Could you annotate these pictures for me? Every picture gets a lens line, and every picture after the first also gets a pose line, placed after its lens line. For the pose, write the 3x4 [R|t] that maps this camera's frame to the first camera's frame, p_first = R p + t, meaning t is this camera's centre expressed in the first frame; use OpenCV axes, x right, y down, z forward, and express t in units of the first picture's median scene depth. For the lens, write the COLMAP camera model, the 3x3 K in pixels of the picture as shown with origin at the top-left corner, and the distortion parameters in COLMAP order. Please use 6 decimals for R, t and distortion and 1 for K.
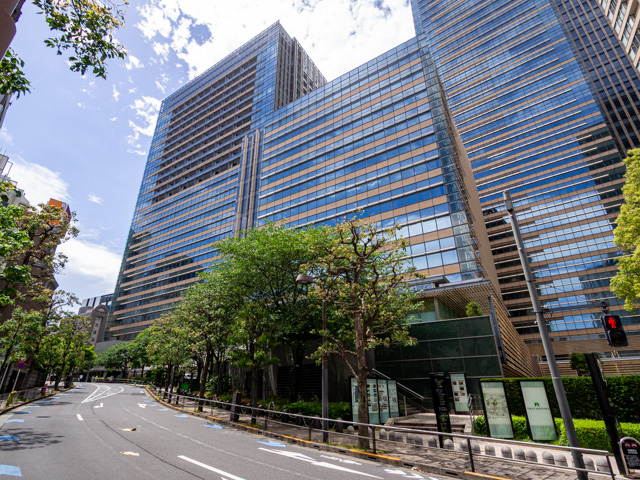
lens RADIAL K [[338.8, 0, 320.0], [0, 338.8, 240.0], [0, 0, 1]] dist [-0.000450, 0.000077]
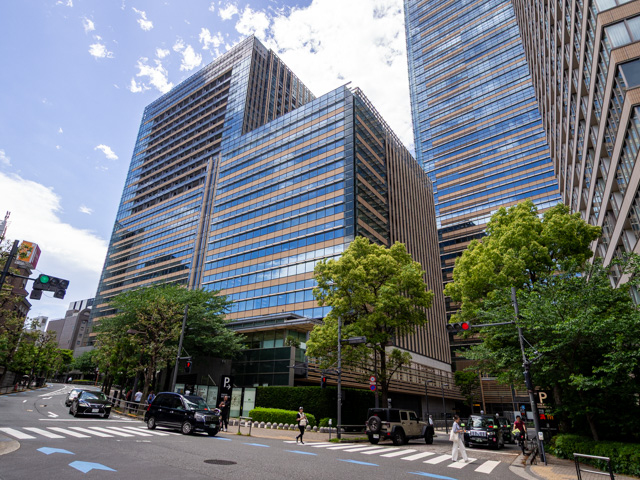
lens RADIAL K [[382.3, 0, 320.0], [0, 382.3, 240.0], [0, 0, 1]] dist [0.001859, 0.000598]
pose [[0.998664, 0.013026, -0.050000, 0.147757], [-0.012147, 0.999767, 0.017844, -0.060080], [0.050221, -0.017213, 0.998590, -0.145784]]
